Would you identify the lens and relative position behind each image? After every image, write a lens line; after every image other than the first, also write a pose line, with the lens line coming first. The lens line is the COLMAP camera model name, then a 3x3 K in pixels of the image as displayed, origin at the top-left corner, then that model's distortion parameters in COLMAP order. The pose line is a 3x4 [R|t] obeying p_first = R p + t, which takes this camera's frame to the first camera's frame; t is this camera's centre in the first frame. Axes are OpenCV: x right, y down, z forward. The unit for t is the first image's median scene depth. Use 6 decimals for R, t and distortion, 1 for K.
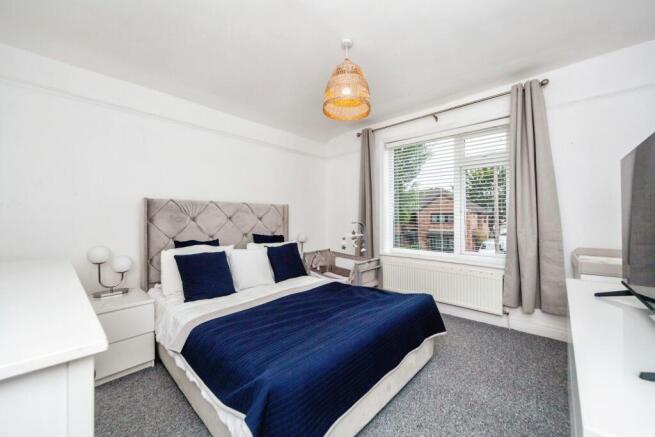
lens RADIAL K [[242.9, 0, 327.5], [0, 242.9, 218.5], [0, 0, 1]] dist [-0.000259, -0.000022]
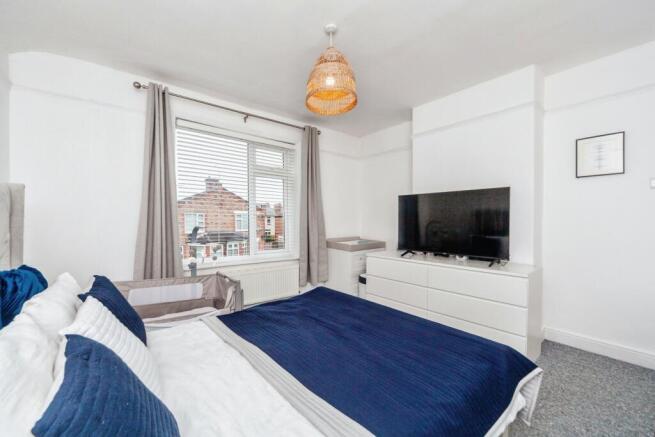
lens RADIAL K [[268.6, 0, 327.5], [0, 268.6, 218.5], [0, 0, 1]] dist [0.000104, 0.000018]
pose [[0.140817, 0.004710, 0.990024, -0.588525], [0.003020, 0.999982, -0.005186, -0.003306], [-0.990031, 0.003720, 0.140800, 0.530129]]
